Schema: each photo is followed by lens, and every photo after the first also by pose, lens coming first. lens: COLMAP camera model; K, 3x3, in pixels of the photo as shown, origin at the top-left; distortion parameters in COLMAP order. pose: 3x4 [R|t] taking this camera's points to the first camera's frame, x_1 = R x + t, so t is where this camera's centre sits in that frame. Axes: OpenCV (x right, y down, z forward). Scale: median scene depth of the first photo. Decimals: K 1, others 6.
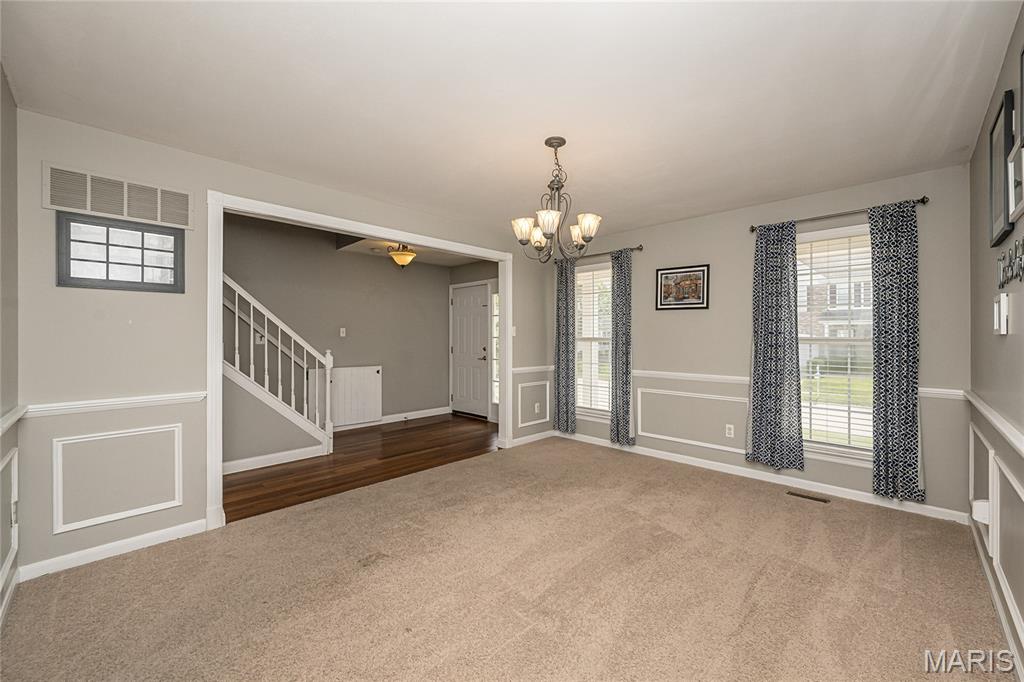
lens RADIAL K [[408.9, 0, 512.5], [0, 408.9, 336.5], [0, 0, 1]] dist [-0.002287, -0.000185]
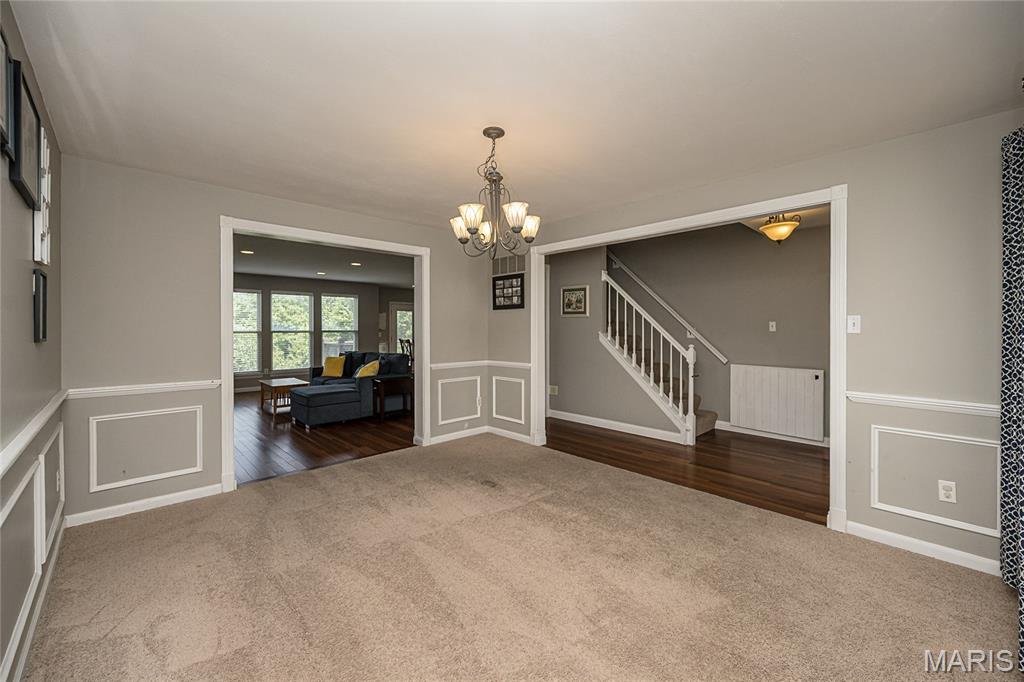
lens RADIAL K [[408.9, 0, 516.9], [0, 408.9, 327.8], [0, 0, 1]] dist [-0.002287, -0.000185]
pose [[-0.024455, 0.001768, -0.999699, 0.547402], [0.002267, 0.999996, 0.001713, -0.011782], [0.999698, -0.002225, -0.024459, 0.545487]]
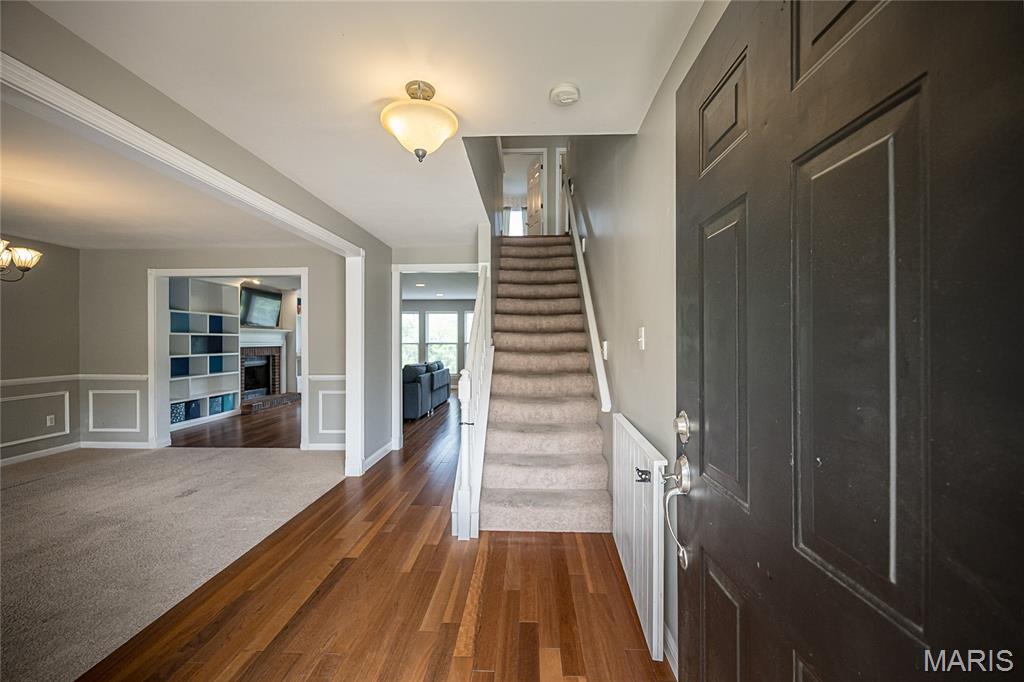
lens RADIAL K [[408.9, 0, 514.6], [0, 408.9, 341.9], [0, 0, 1]] dist [-0.002287, -0.000185]
pose [[-0.730638, 0.004688, -0.682749, -0.091268], [0.006790, 0.999977, -0.000400, 0.001226], [0.682731, -0.004928, -0.730653, 1.387904]]
